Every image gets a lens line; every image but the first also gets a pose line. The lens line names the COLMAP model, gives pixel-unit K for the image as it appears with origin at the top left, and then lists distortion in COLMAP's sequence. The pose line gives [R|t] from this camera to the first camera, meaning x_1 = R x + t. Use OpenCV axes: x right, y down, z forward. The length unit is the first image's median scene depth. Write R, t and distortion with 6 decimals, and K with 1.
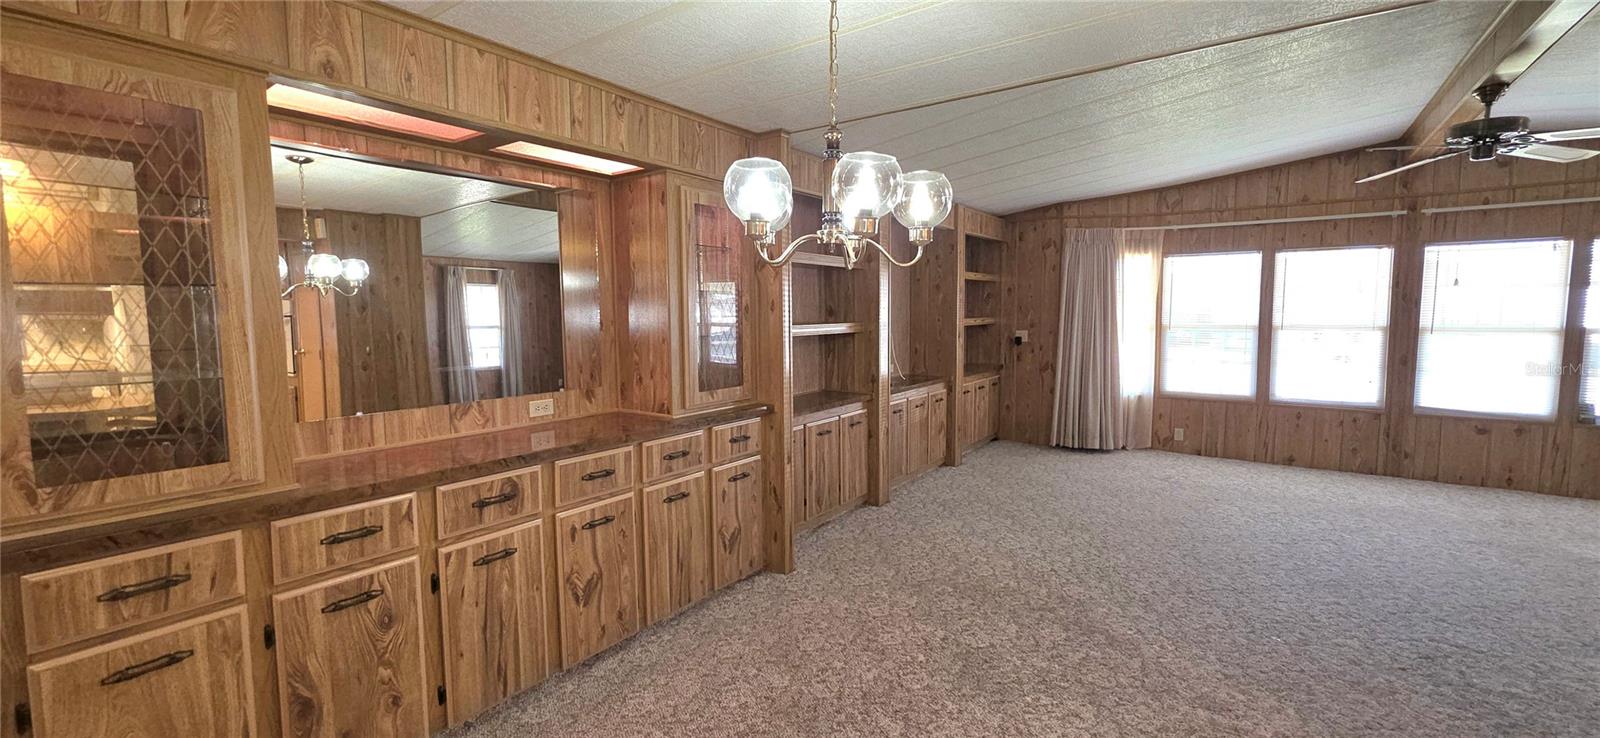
lens RADIAL K [[637.6, 0, 803.8], [0, 637.6, 364.1], [0, 0, 1]] dist [0.001267, 0.000083]
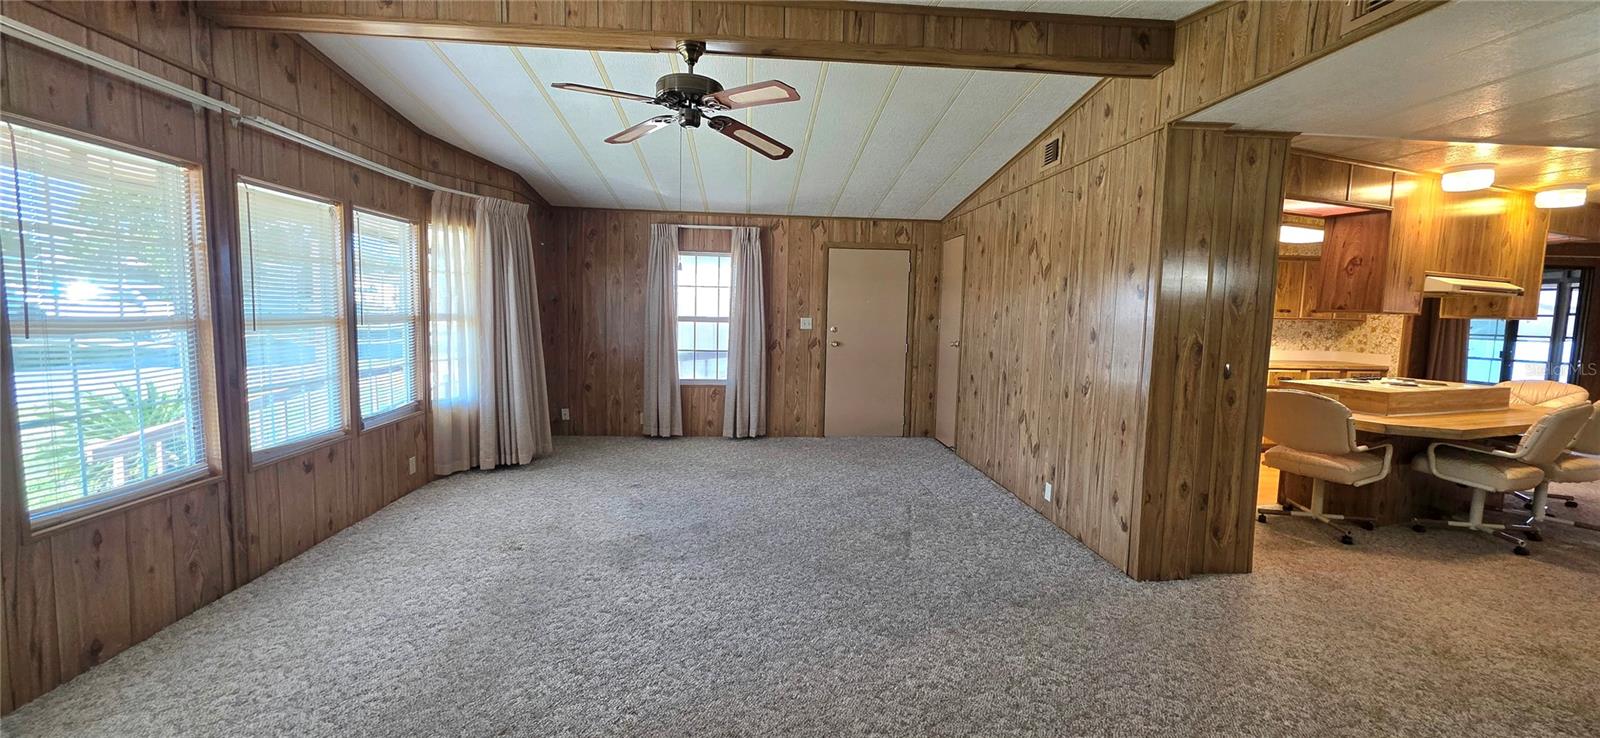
lens RADIAL K [[637.6, 0, 803.8], [0, 637.6, 364.1], [0, 0, 1]] dist [0.001267, 0.000083]
pose [[-0.652555, -0.076057, 0.753915, 0.399419], [0.041858, 0.989812, 0.136085, -0.154897], [-0.756584, 0.120361, -0.642723, 2.052409]]
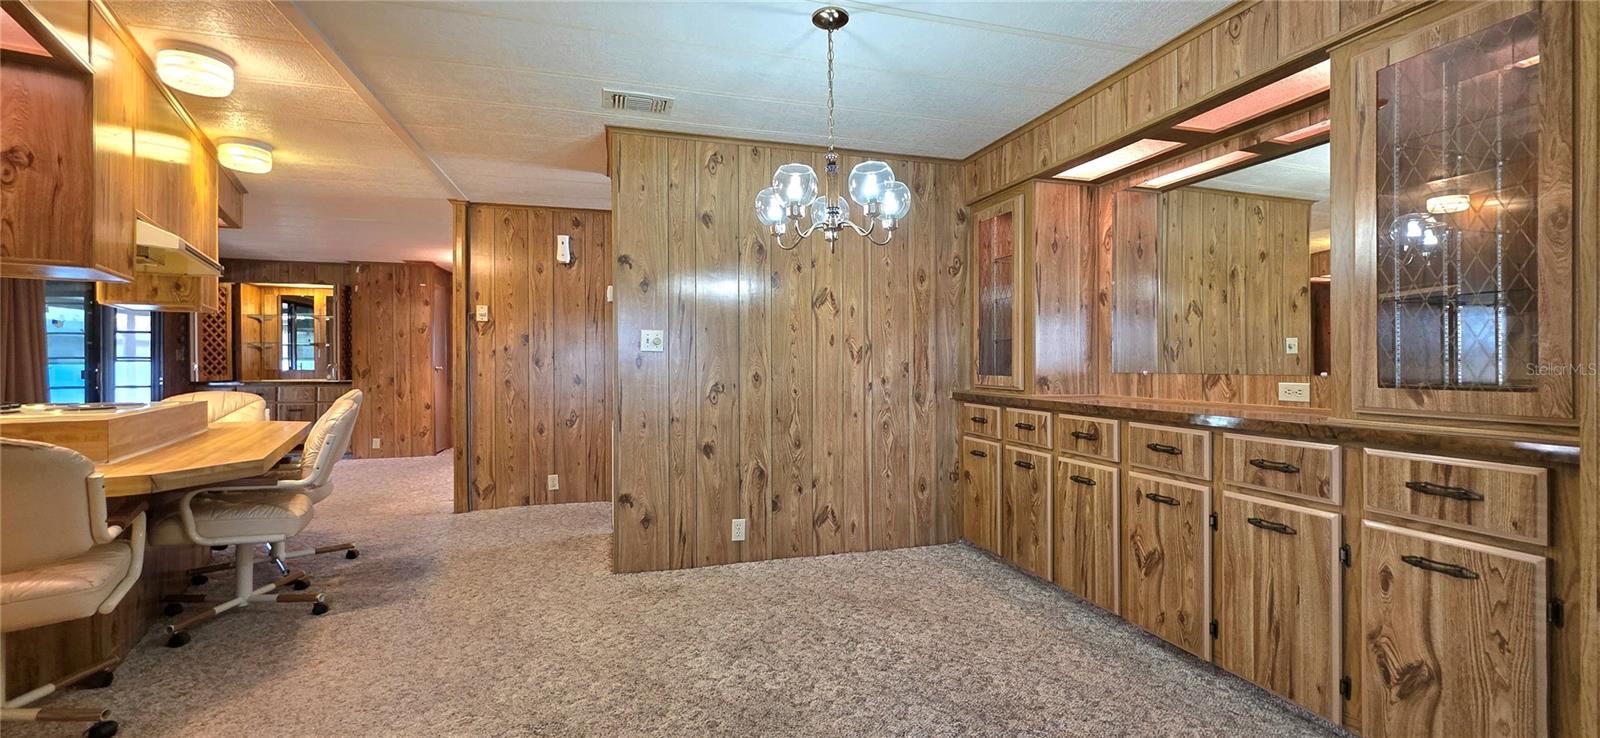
lens RADIAL K [[637.6, 0, 803.8], [0, 637.6, 364.1], [0, 0, 1]] dist [0.001267, 0.000083]
pose [[-0.611836, 0.010439, -0.790916, 0.766316], [-0.056906, 0.996741, 0.057177, 0.023047], [0.788935, 0.079991, -0.609248, 1.153639]]
